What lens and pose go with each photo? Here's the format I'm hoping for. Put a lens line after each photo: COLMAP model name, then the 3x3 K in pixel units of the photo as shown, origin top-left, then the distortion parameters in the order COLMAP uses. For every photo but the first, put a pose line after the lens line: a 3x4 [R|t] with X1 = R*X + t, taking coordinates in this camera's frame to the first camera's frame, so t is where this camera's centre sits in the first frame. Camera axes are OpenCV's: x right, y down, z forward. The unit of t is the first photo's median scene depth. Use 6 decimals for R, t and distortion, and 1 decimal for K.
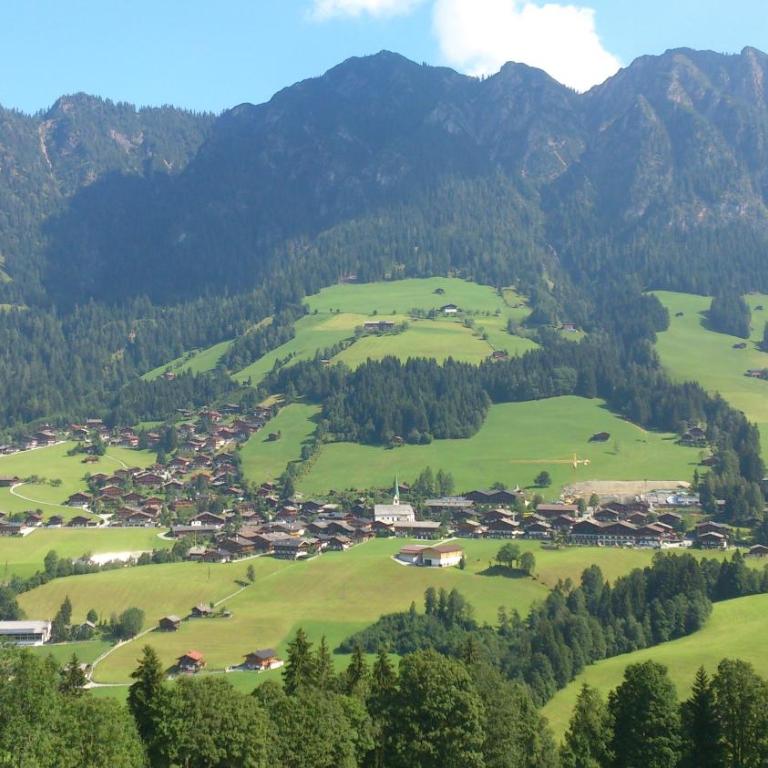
lens RADIAL K [[1261.4, 0, 384.0], [0, 1261.4, 384.0], [0, 0, 1]] dist [0.104193, 0.127165]
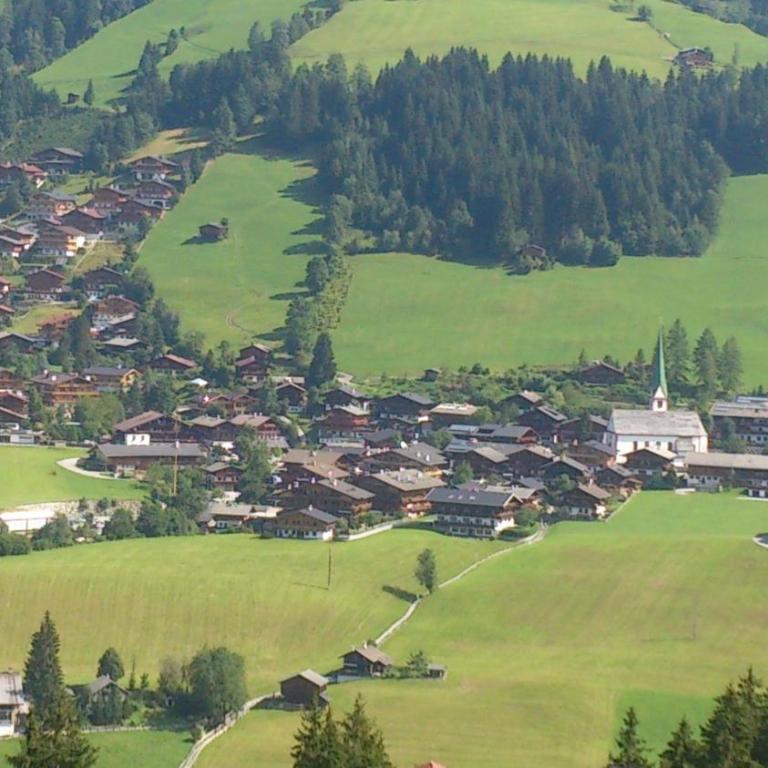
lens RADIAL K [[2920.1, 0, 384.0], [0, 2920.1, 384.0], [0, 0, 1]] dist [-0.131018, 2.034507]
pose [[0.990549, 0.034826, 0.132665, -0.162398], [-0.046434, 0.995261, 0.085432, 0.007685], [-0.129061, -0.090785, 0.987472, 0.058513]]
